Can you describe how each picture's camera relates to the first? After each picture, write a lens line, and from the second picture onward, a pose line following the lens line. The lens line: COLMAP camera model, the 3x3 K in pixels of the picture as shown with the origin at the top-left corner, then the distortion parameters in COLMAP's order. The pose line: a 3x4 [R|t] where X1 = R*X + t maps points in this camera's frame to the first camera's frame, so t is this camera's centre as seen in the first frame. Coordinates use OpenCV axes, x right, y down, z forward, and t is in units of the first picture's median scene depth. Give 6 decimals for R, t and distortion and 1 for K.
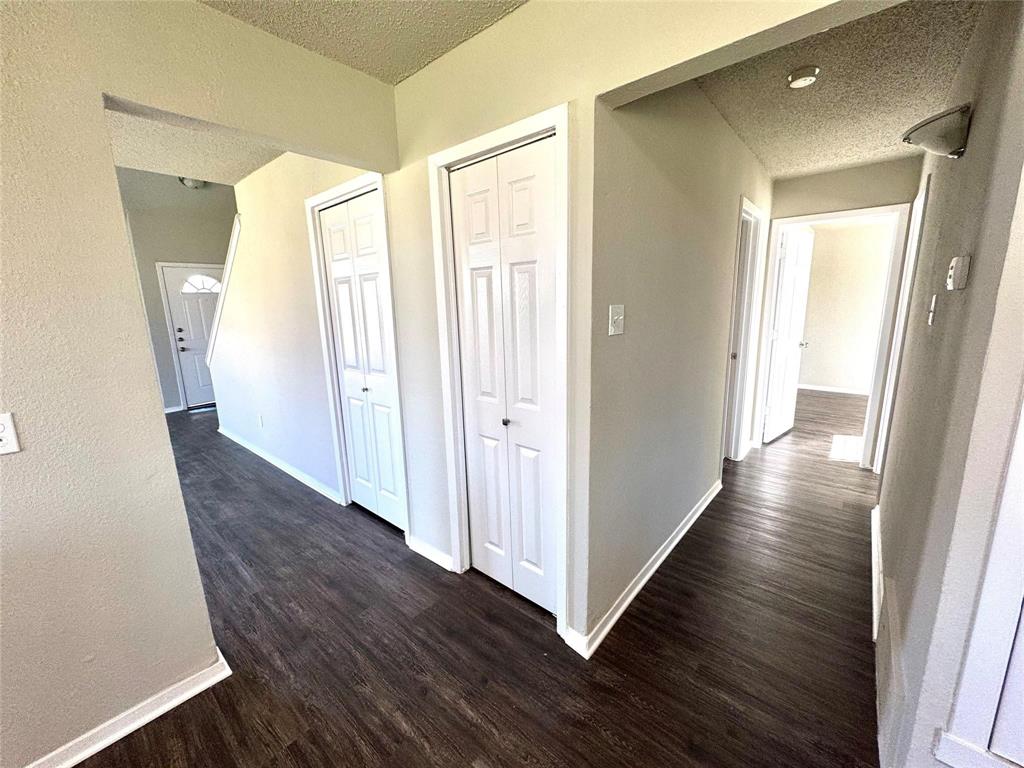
lens RADIAL K [[410.3, 0, 509.8], [0, 410.3, 386.7], [0, 0, 1]] dist [0.000708, 0.000053]
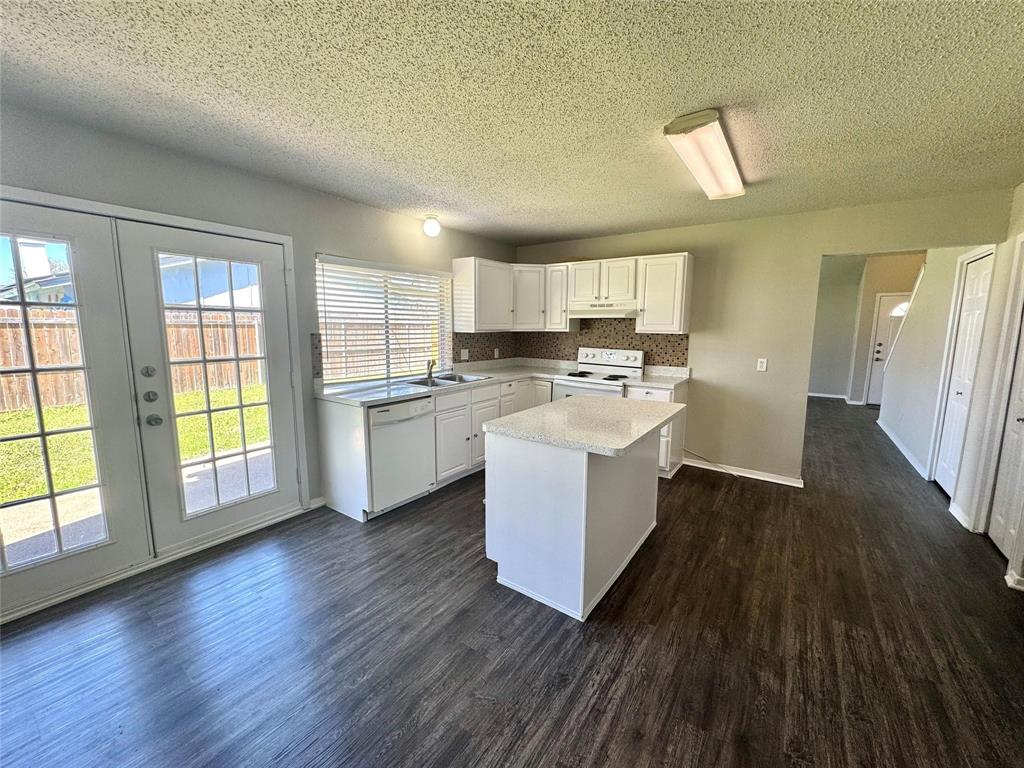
lens RADIAL K [[410.3, 0, 511.1], [0, 410.3, 382.3], [0, 0, 1]] dist [0.000708, 0.000053]
pose [[0.106379, 0.159932, -0.981379, 0.837212], [-0.207169, 0.968884, 0.135439, 0.097996], [0.972504, 0.188903, 0.136202, -0.647637]]
